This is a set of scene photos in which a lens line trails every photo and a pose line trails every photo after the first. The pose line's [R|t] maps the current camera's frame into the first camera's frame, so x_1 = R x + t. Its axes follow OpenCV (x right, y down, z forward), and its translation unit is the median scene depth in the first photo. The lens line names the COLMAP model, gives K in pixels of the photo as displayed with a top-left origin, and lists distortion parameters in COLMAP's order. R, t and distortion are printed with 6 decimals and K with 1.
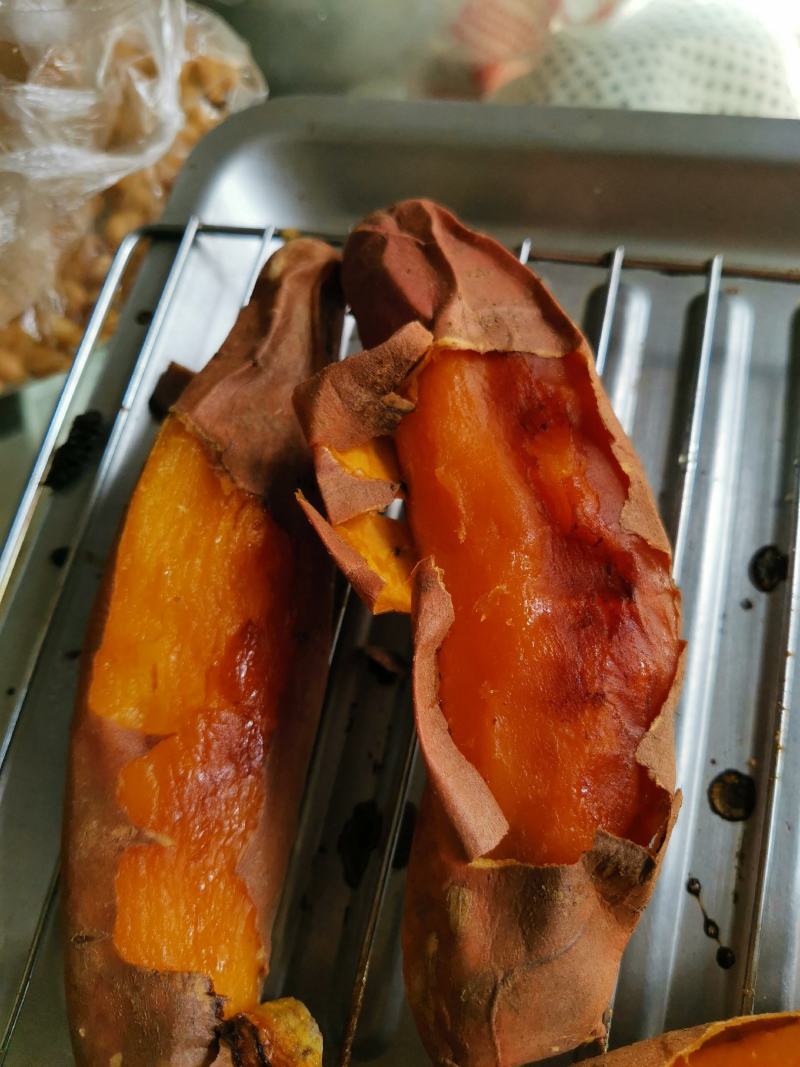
lens RADIAL K [[830.1, 0, 400.0], [0, 830.1, 533.5], [0, 0, 1]] dist [0.011413, -0.172918]
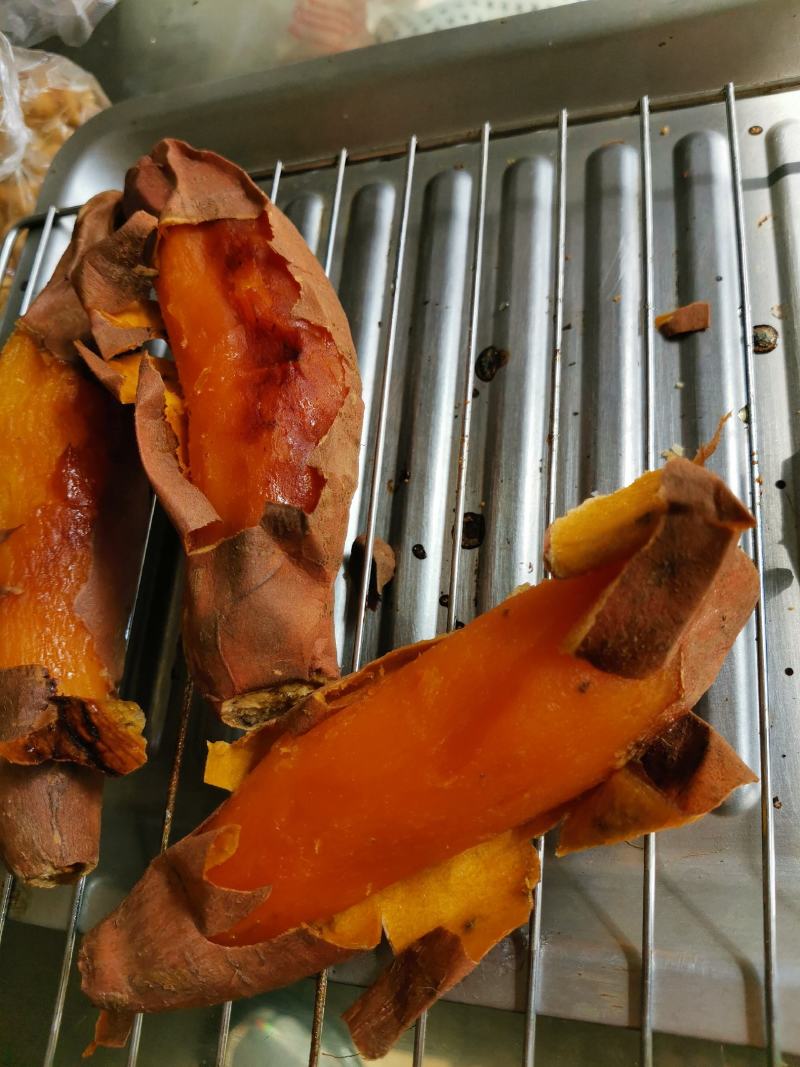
lens RADIAL K [[830.1, 0, 400.0], [0, 830.1, 533.5], [0, 0, 1]] dist [0.011413, -0.172918]
pose [[0.981899, -0.171004, -0.081435, 0.466982], [0.168374, 0.984983, -0.038187, 0.411150], [0.086743, 0.023785, 0.995947, -0.346945]]
